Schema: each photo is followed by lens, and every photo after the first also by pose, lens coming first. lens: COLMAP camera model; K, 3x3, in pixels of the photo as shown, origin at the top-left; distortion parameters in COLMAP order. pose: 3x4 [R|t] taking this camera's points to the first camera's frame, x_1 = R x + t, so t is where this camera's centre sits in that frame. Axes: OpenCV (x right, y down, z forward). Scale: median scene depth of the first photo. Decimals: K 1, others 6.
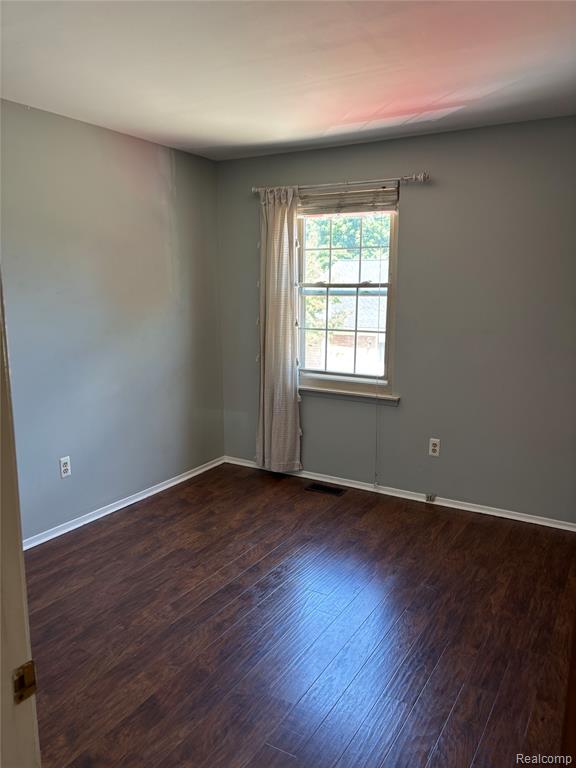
lens RADIAL K [[590.6, 0, 286.5], [0, 590.6, 379.6], [0, 0, 1]] dist [0.061802, -0.000756]
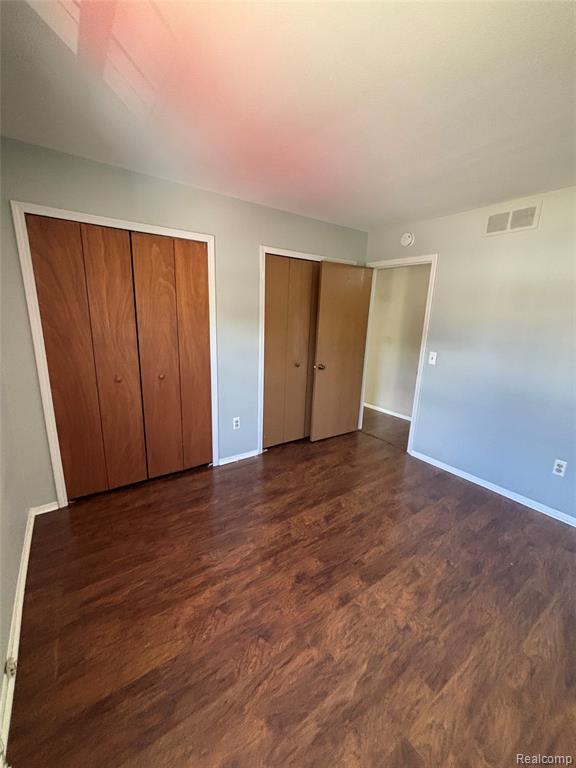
lens RADIAL K [[306.8, 0, 286.8], [0, 306.8, 383.4], [0, 0, 1]] dist [0.002485, 0.000437]
pose [[-0.914663, -0.123771, 0.384801, -0.119639], [0.031794, 0.926989, 0.373739, -0.218571], [-0.402964, 0.354080, -0.843947, 1.342928]]
